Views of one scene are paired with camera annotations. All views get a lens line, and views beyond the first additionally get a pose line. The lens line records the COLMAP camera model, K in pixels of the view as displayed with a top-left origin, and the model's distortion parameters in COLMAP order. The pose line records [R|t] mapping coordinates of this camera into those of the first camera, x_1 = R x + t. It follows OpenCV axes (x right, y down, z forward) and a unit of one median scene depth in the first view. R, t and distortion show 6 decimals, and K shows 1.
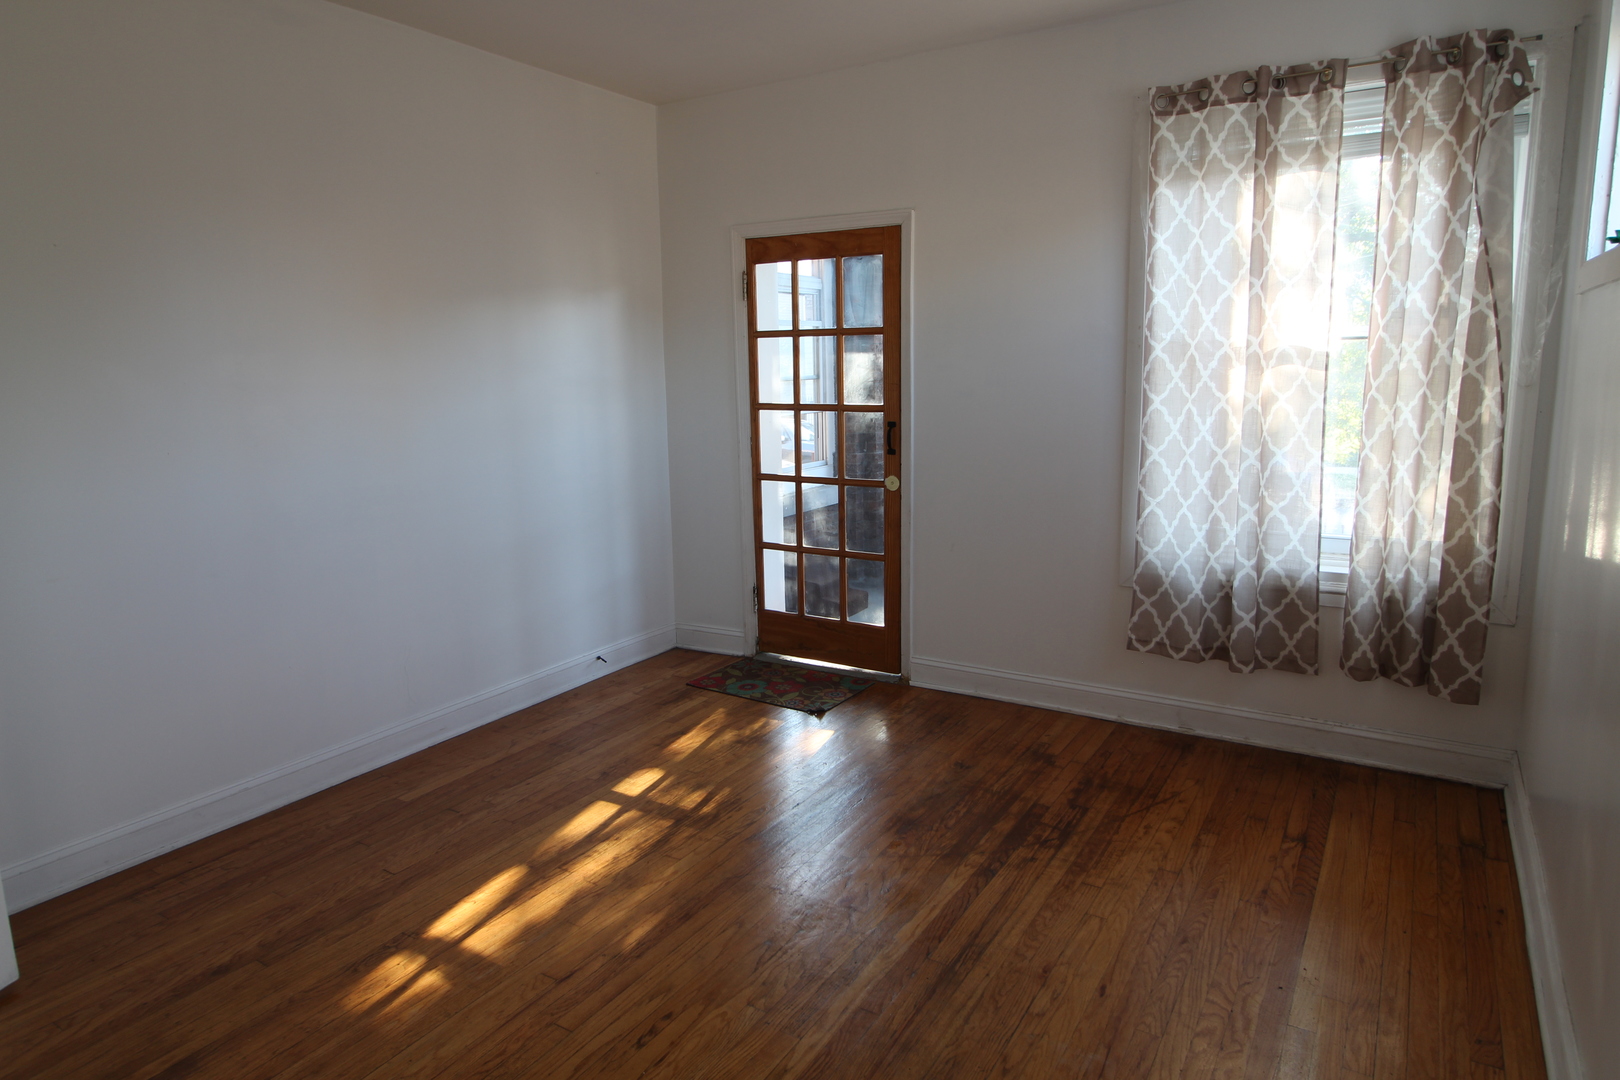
lens RADIAL K [[985.6, 0, 800.9], [0, 985.6, 536.2], [0, 0, 1]] dist [0.001840, -0.010306]
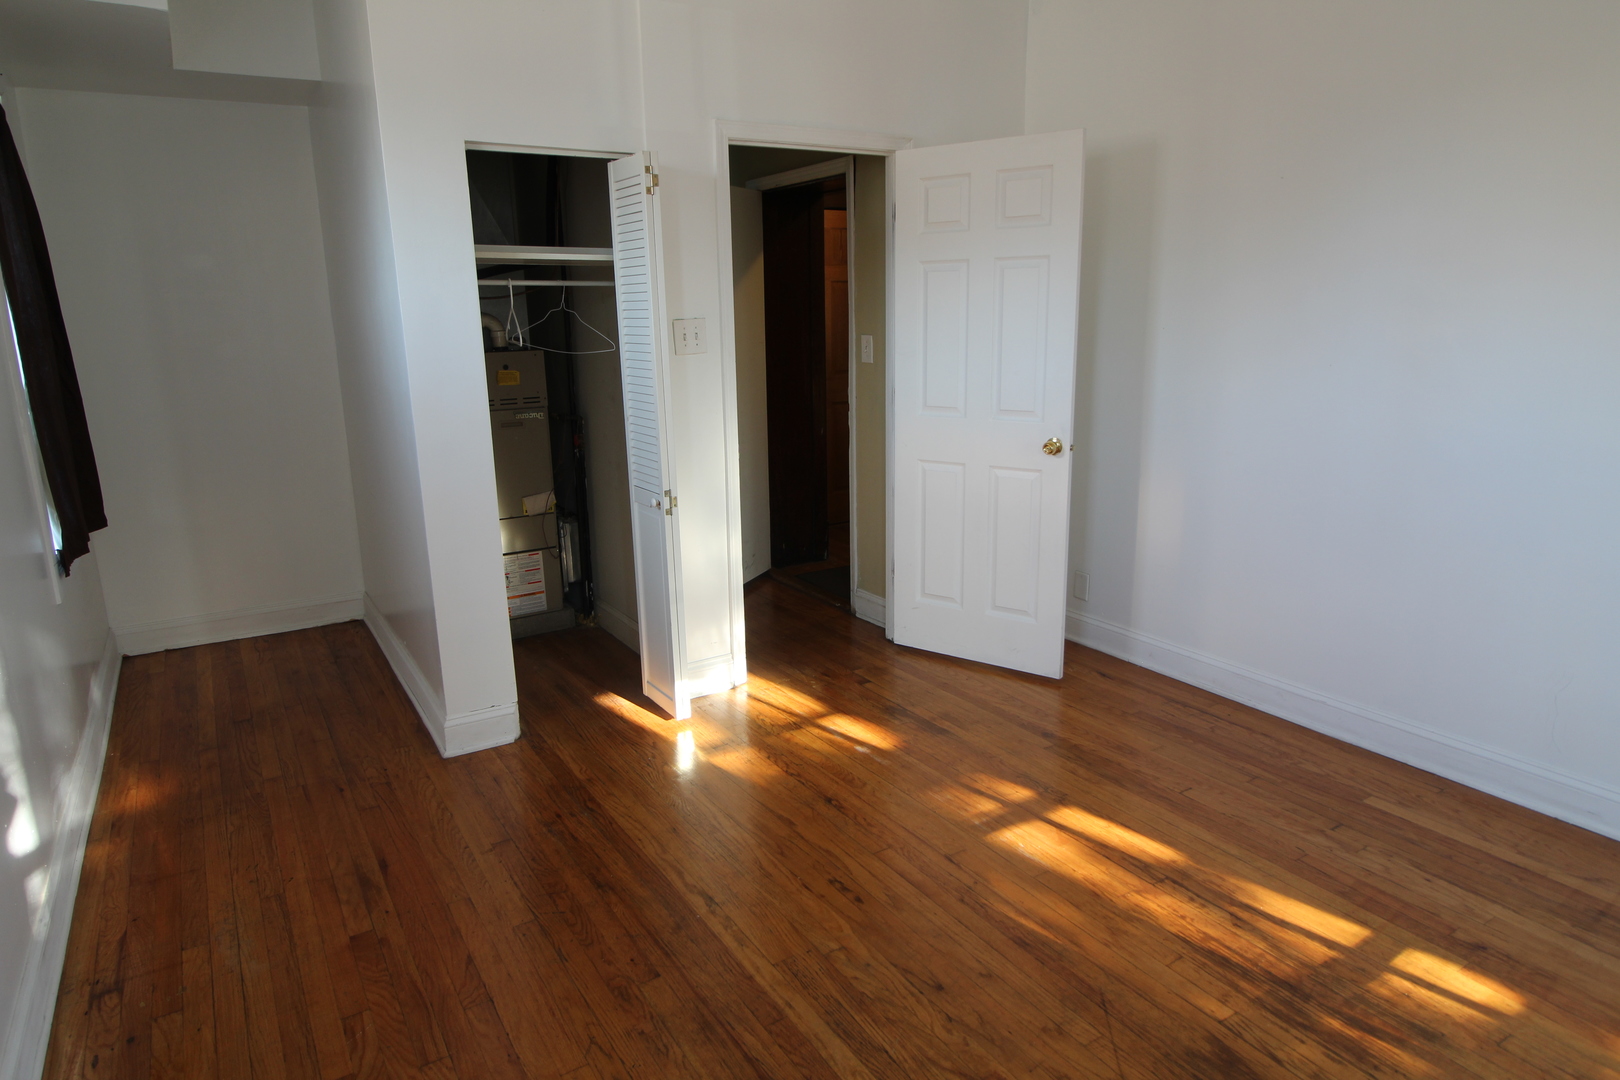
lens RADIAL K [[985.6, 0, 804.3], [0, 985.6, 539.0], [0, 0, 1]] dist [0.001840, -0.010306]
pose [[-0.452174, 0.234301, -0.860606, 0.536502], [-0.126069, 0.938404, 0.321720, -0.167621], [0.882975, 0.253969, -0.394784, 0.929848]]
